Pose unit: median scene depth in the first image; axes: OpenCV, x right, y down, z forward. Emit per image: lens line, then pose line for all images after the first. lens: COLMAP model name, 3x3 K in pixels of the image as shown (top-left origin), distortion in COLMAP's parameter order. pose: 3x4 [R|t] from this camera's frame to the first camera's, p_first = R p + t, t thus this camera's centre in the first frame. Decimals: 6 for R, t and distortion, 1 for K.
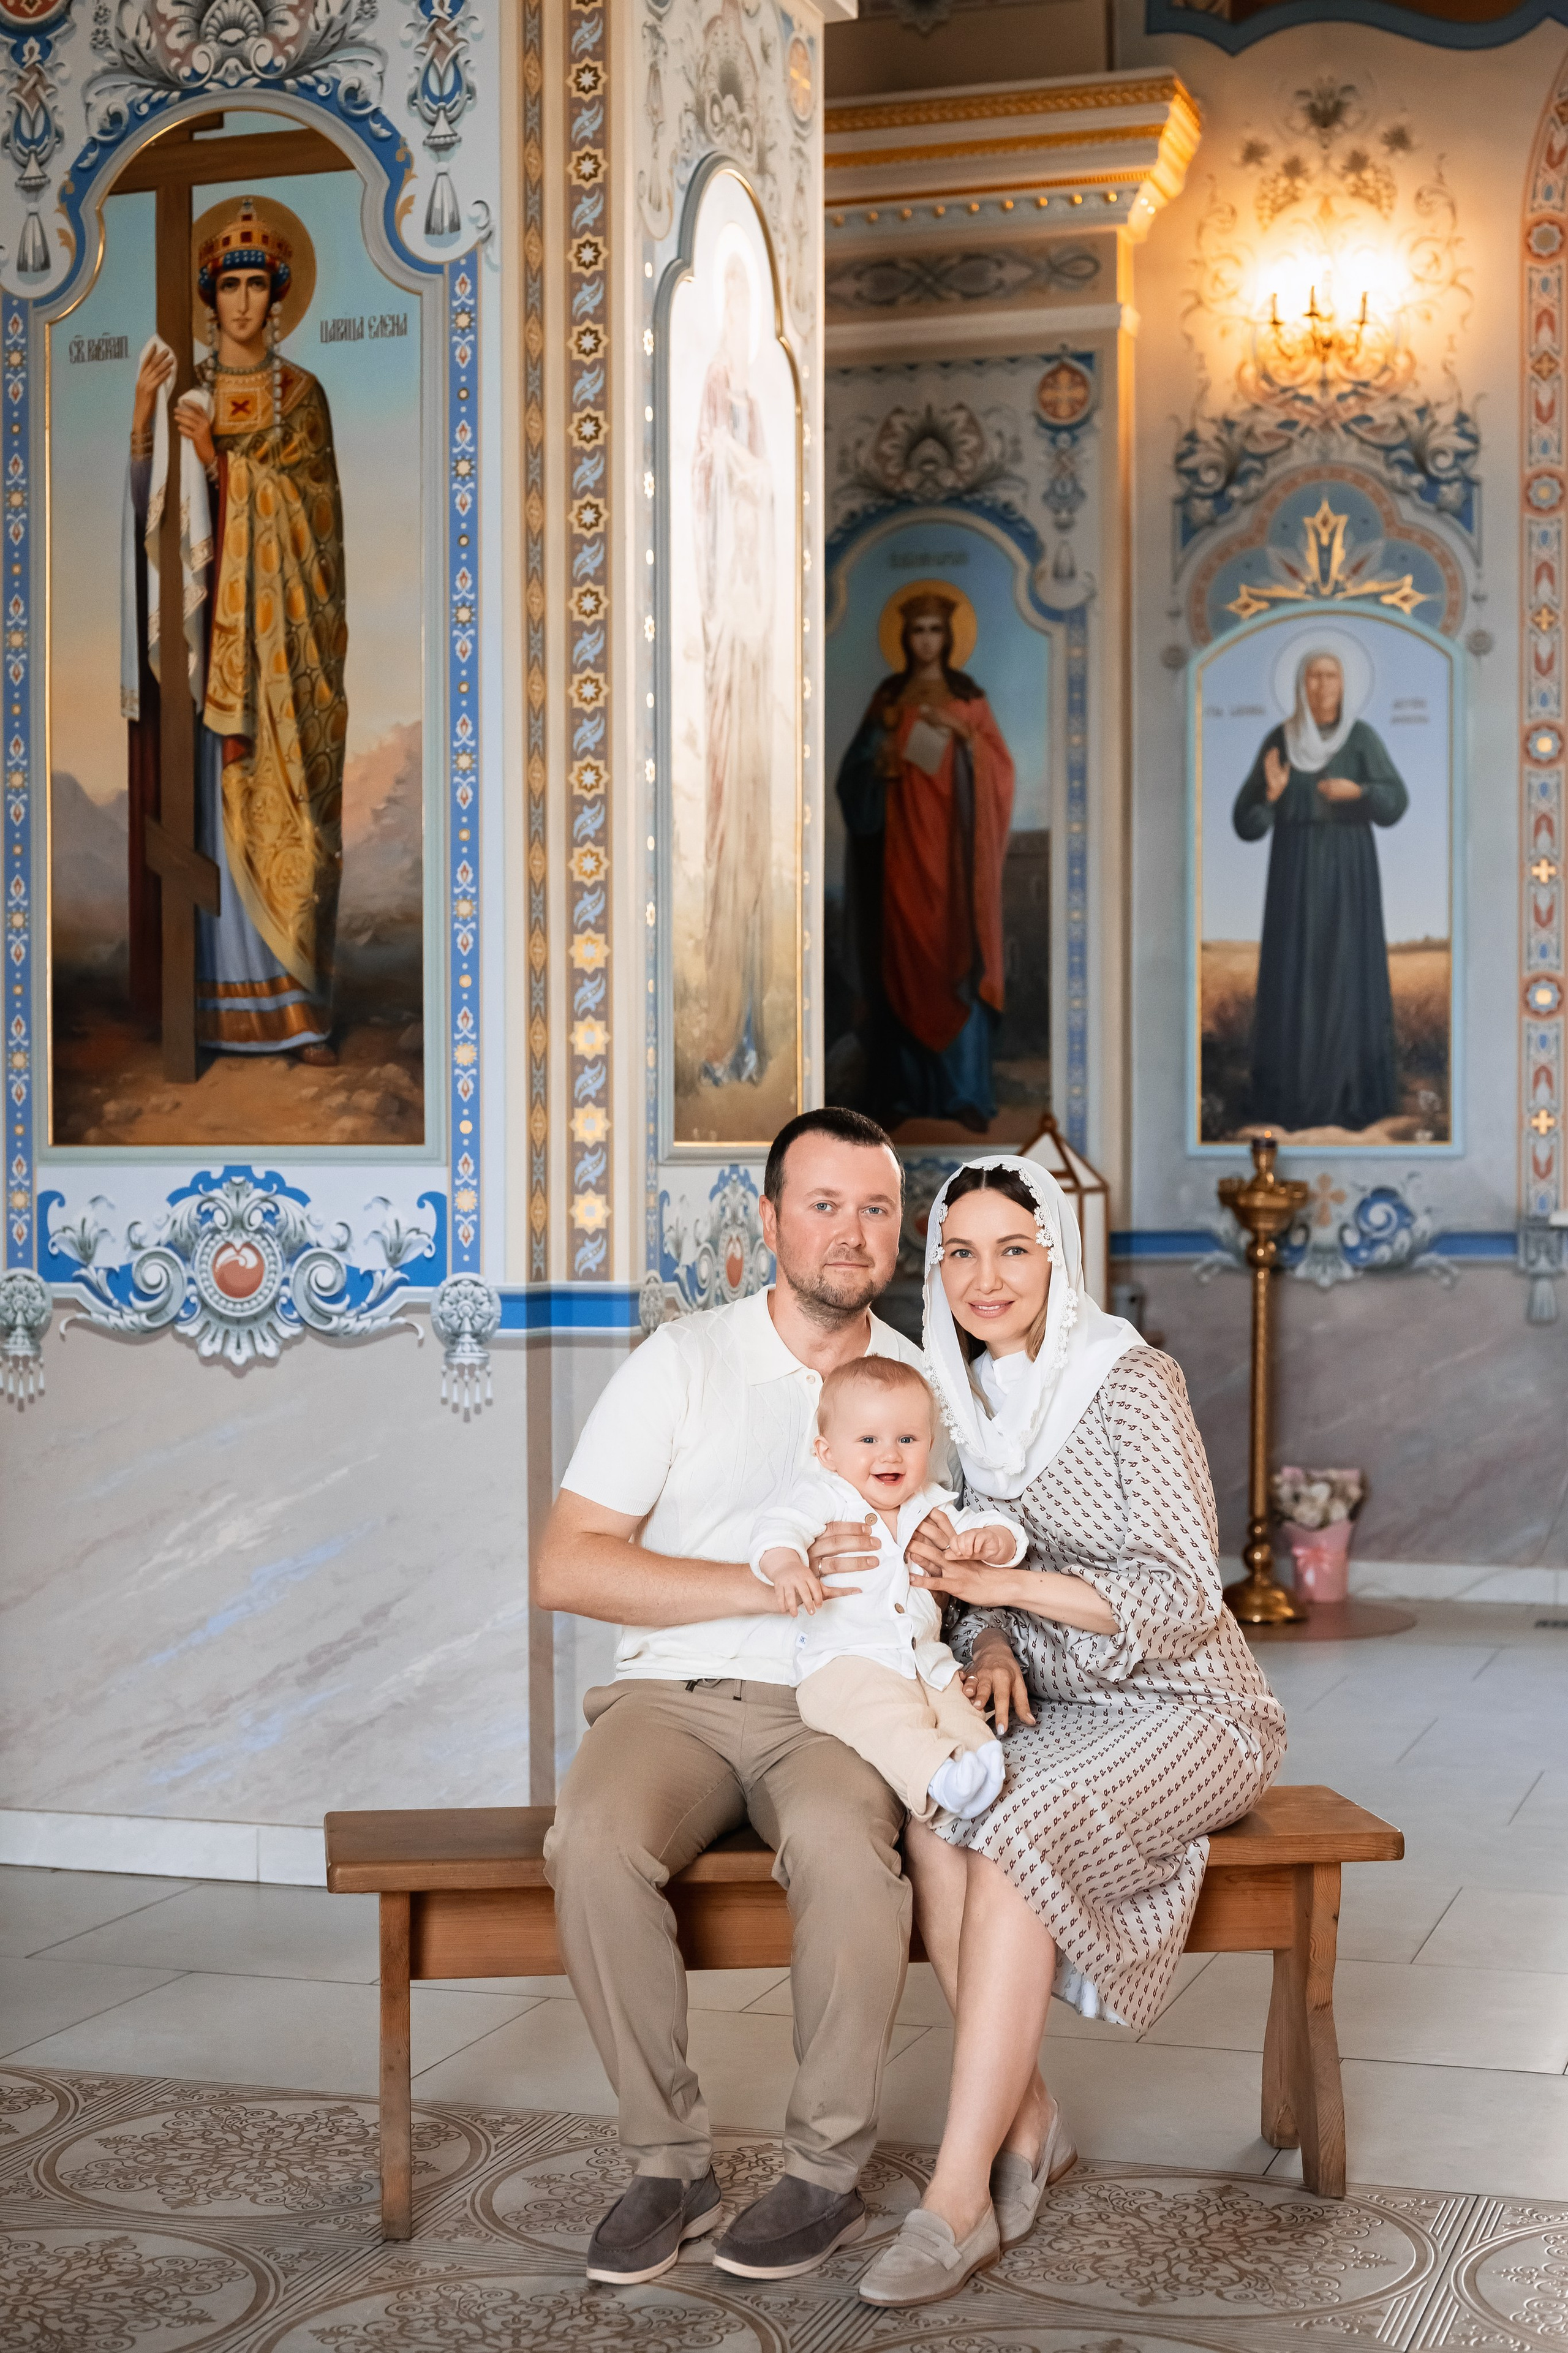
lens RADIAL K [[3991.3, 0, 997.6], [0, 3991.3, 1175.3], [0, 0, 1]] dist [-0.002072, -0.048803]
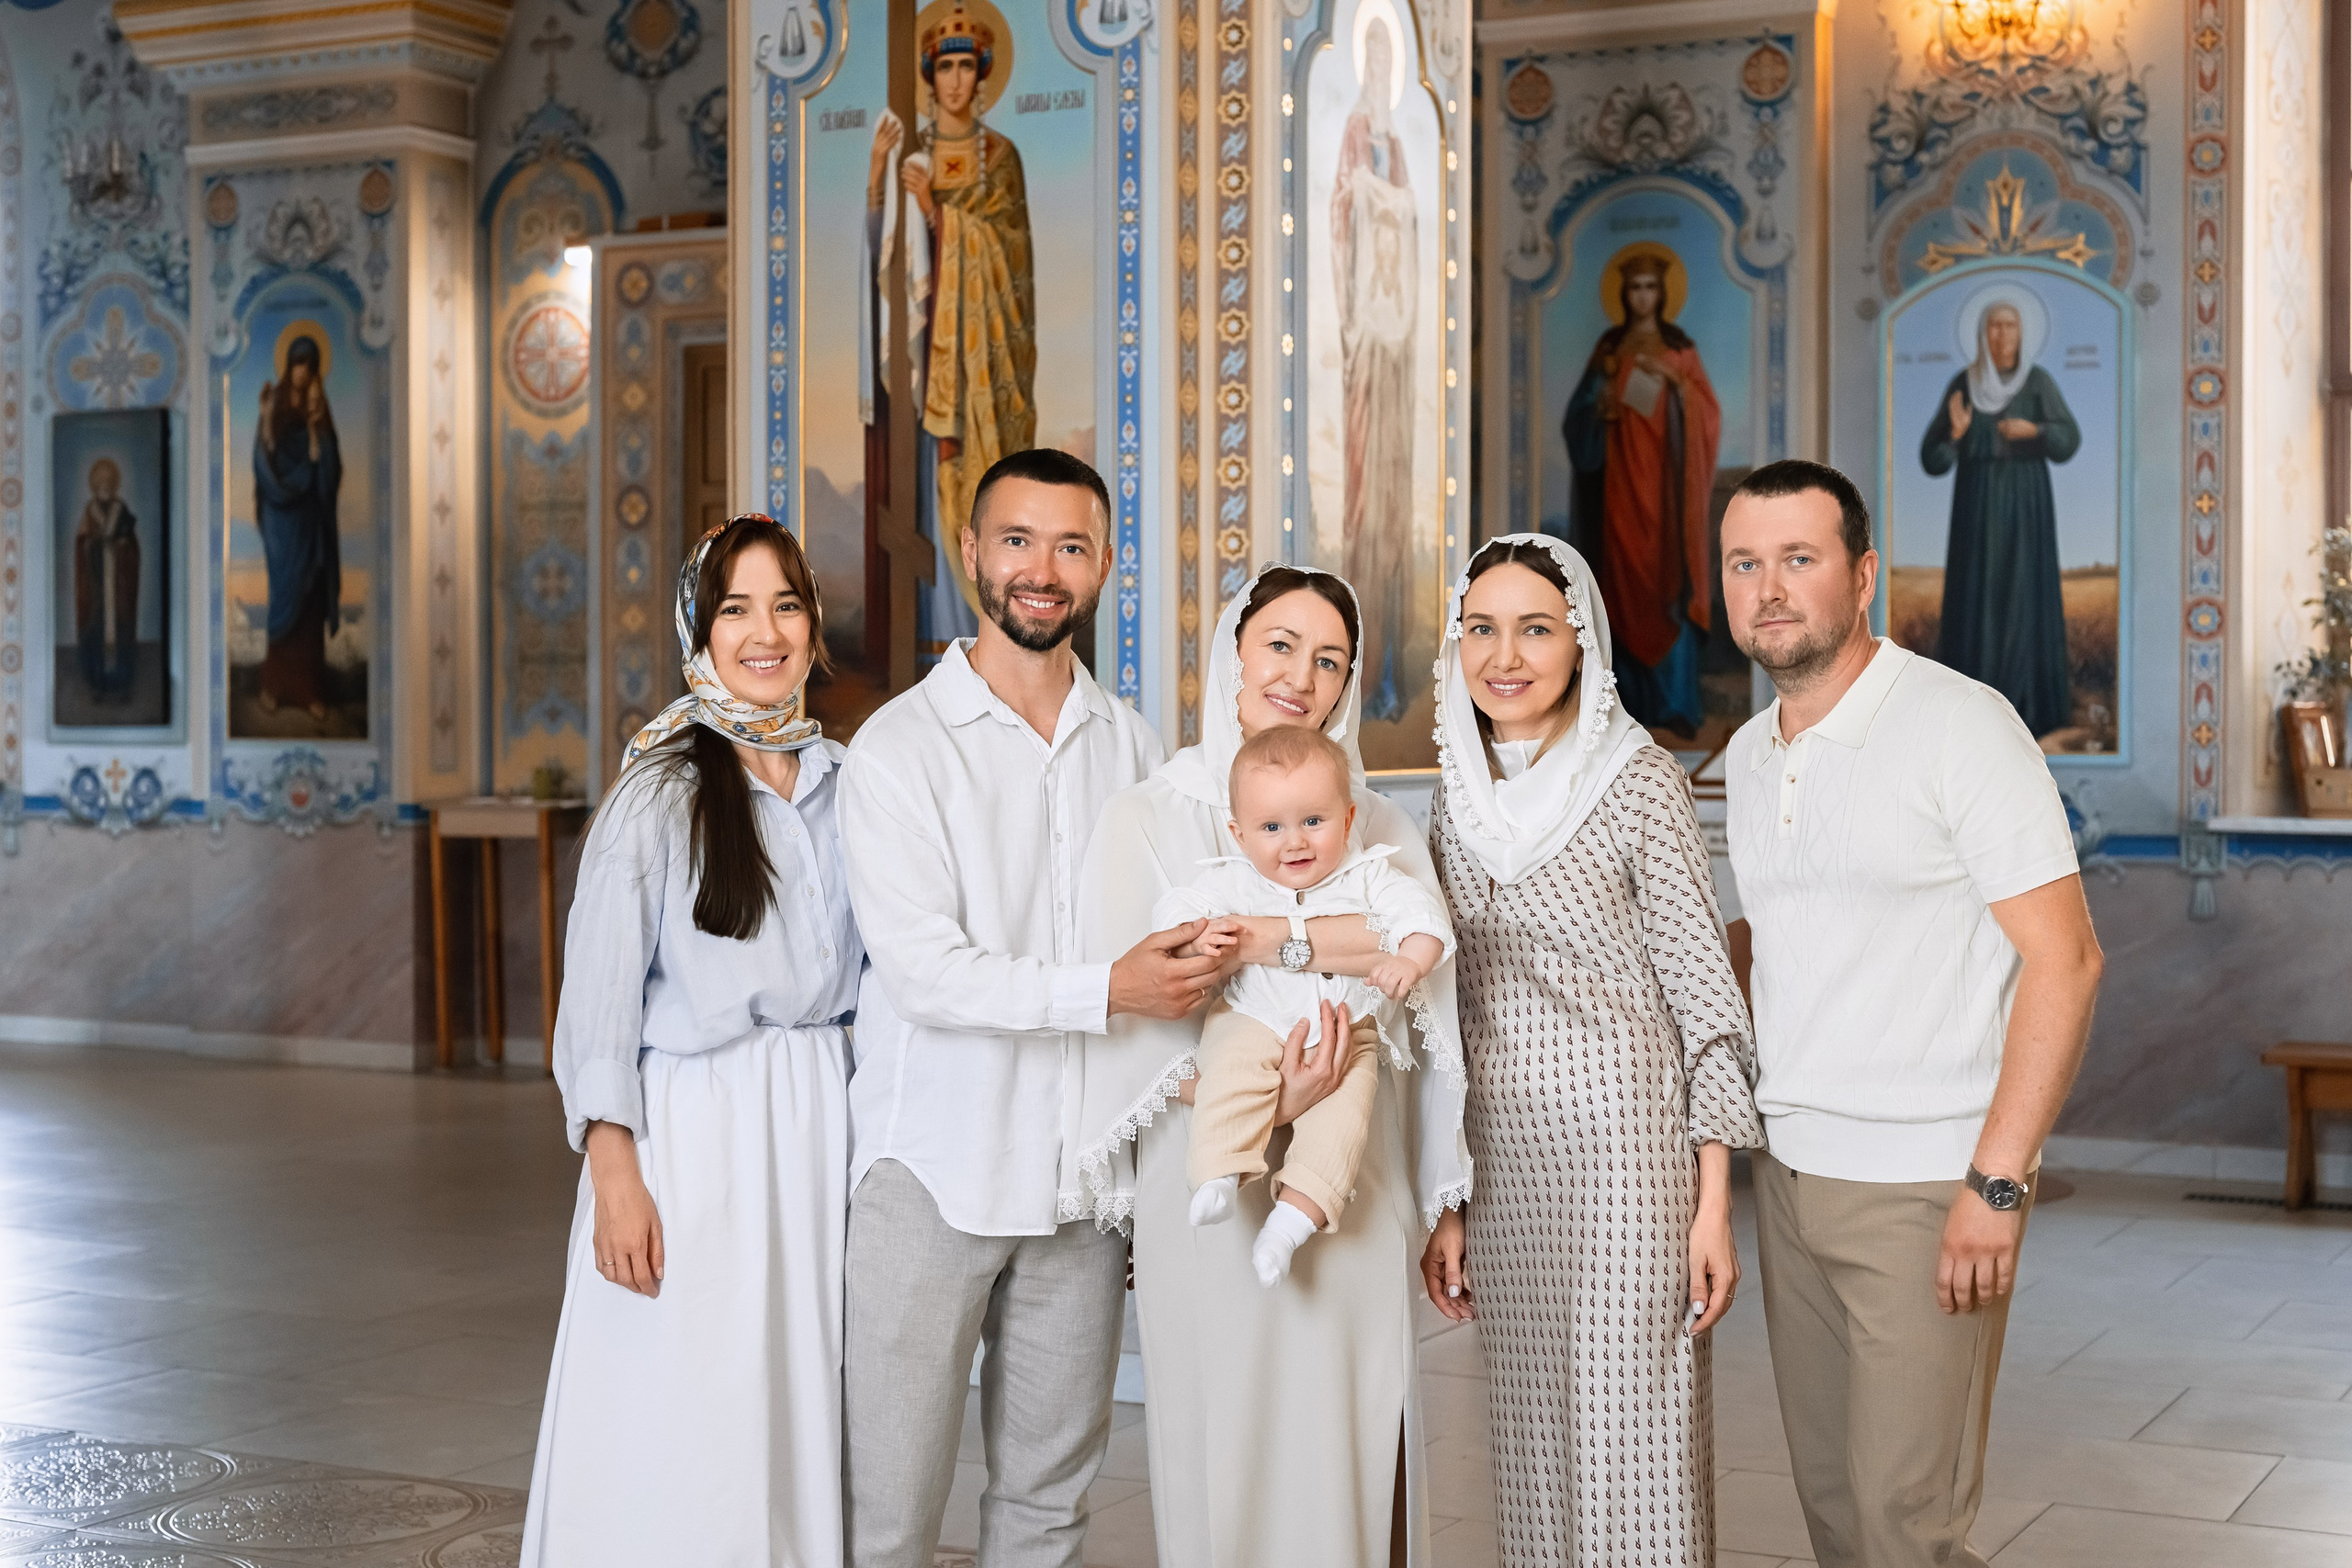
lens RADIAL K [[3989.5, 0, 1261.8], [0, 3989.5, 718.9], [0, 0, 1]] dist [-0.002072, -0.048803]
pose [[0.984431, 0.006282, -0.175658, 0.113904], [-0.006225, 0.999980, 0.000878, -0.025722], [0.175661, 0.000229, 0.984451, -0.173580]]
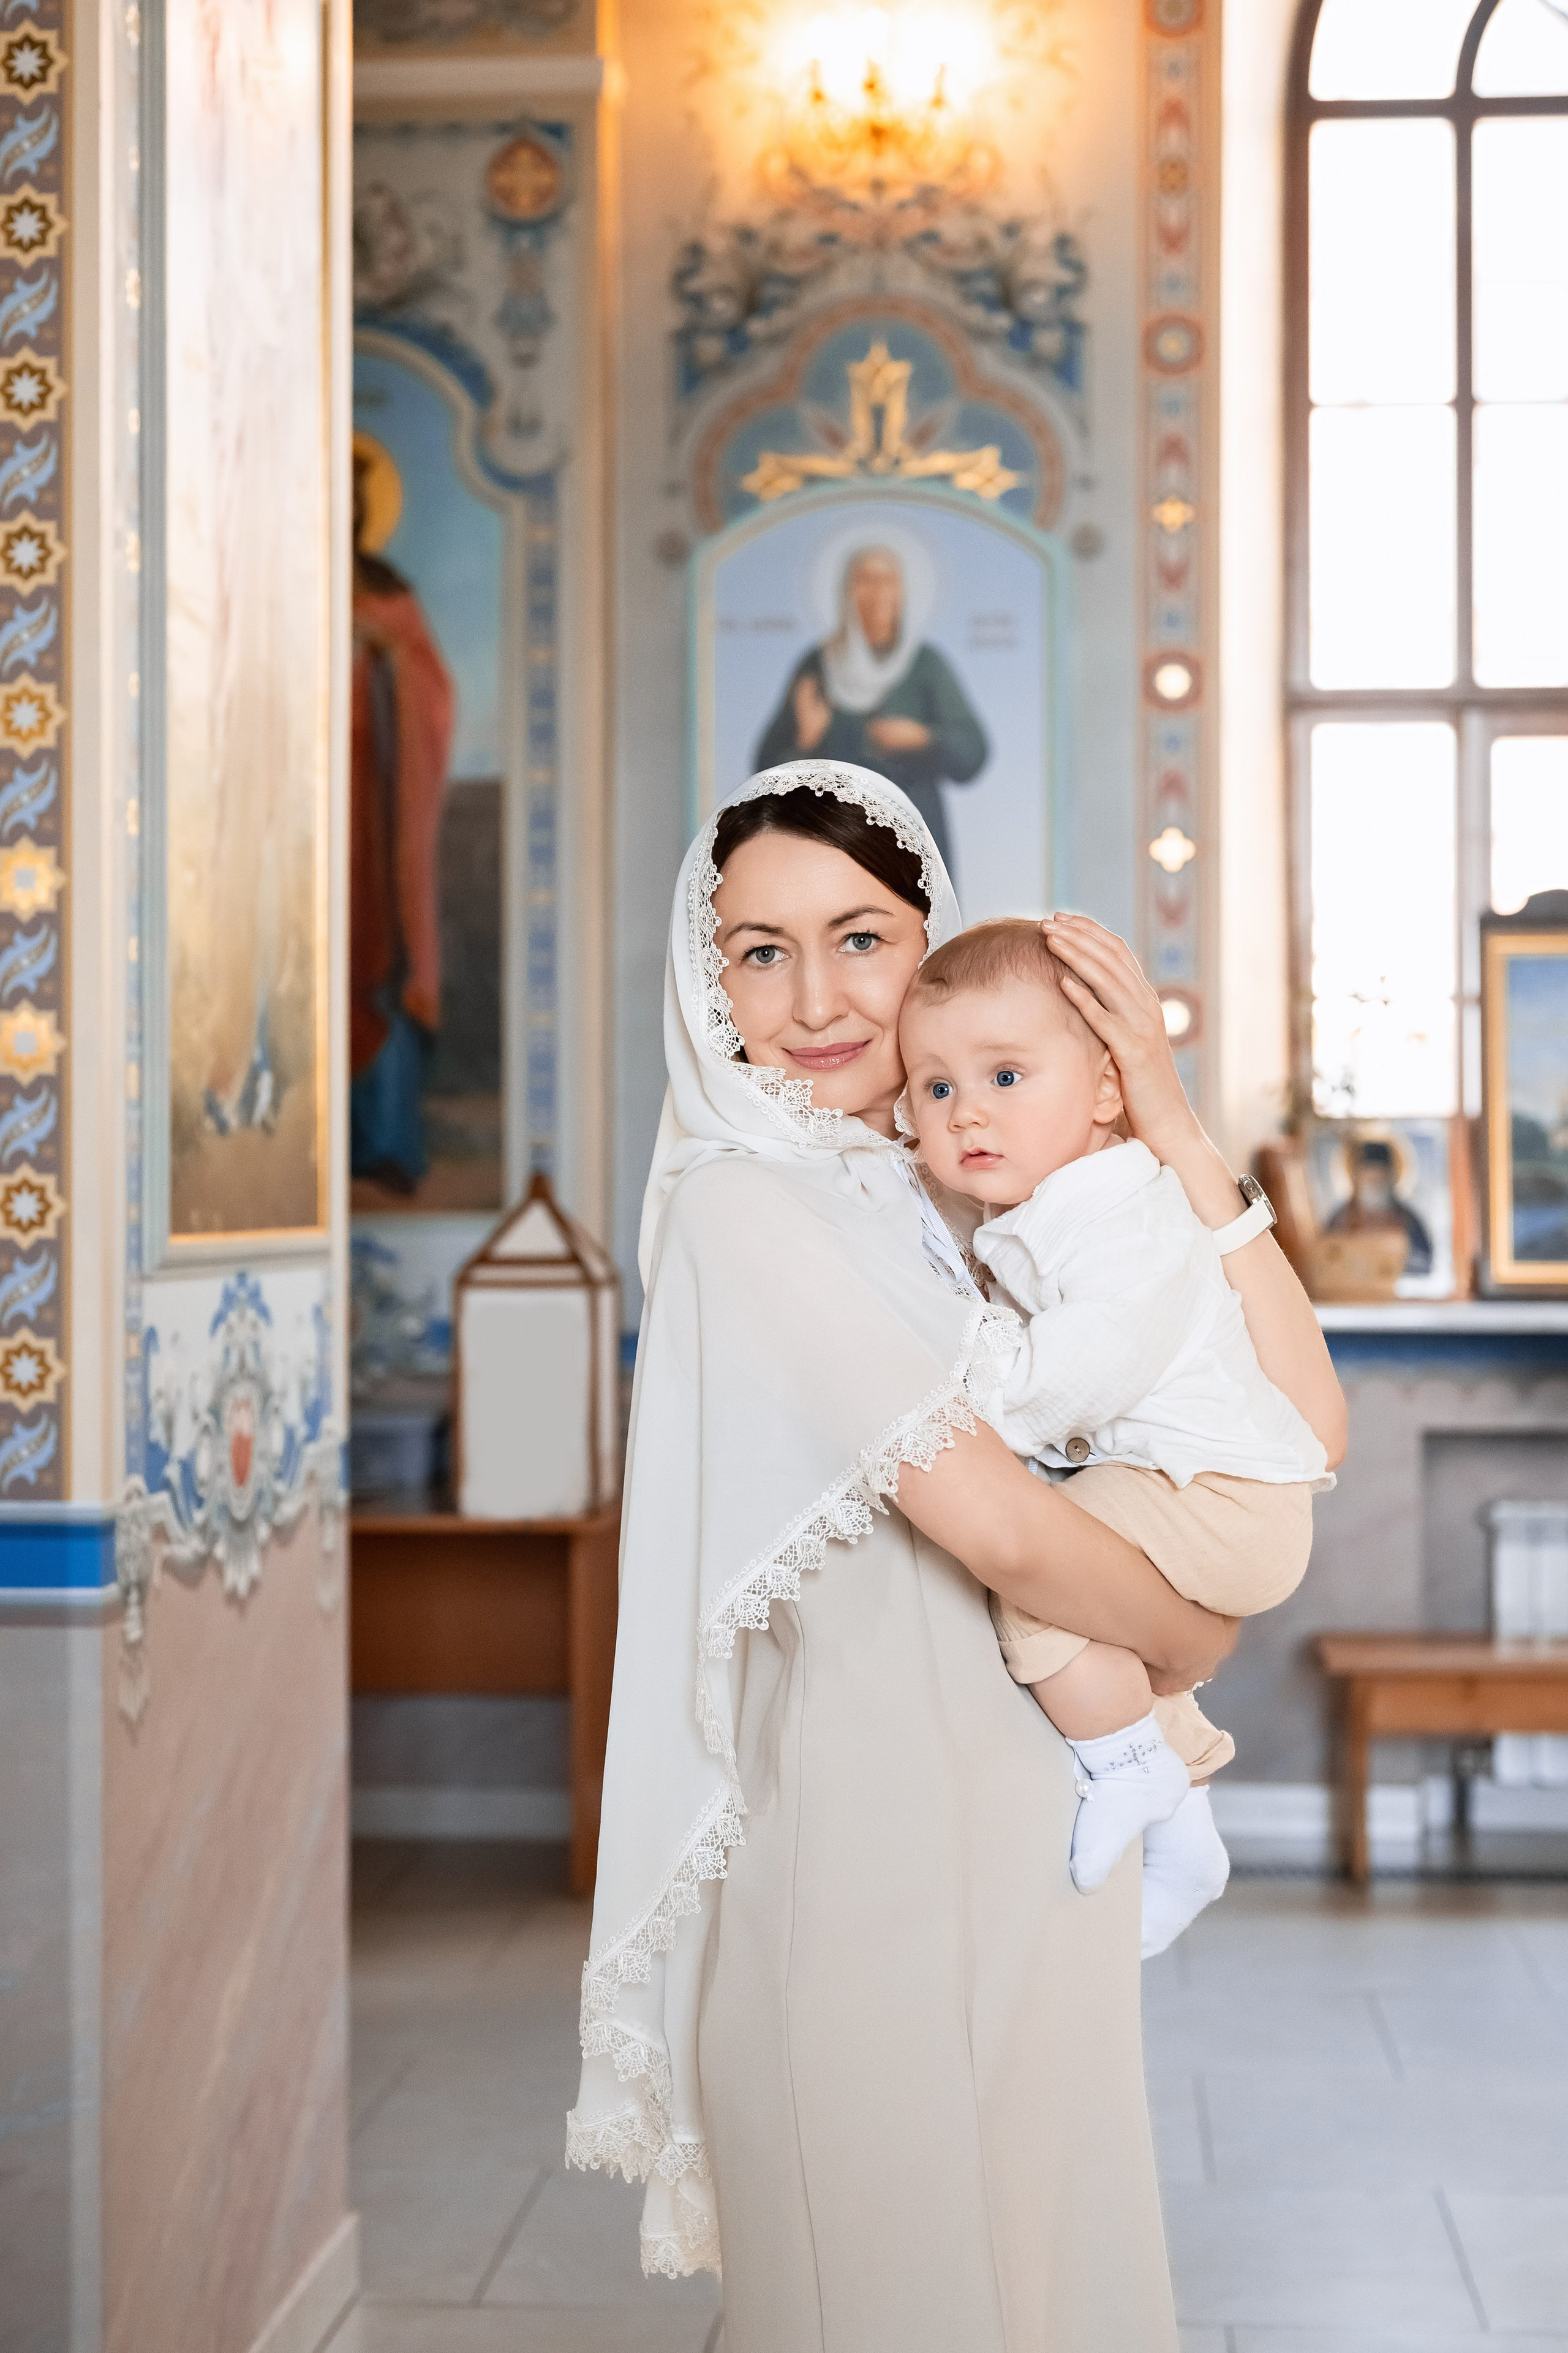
lens RADIAL K [[3868.8, 0, 1043.6], [0, 3868.8, 1175.0], [0, 0, 1]] dist [-0.006632, -0.065778]
pose [[0.970957, 0.000837, 0.239252, -0.091304], [0.001858, 0.999937, -0.011040, -0.010775], [-0.239247, 0.011164, 0.970895, 0.457206]]
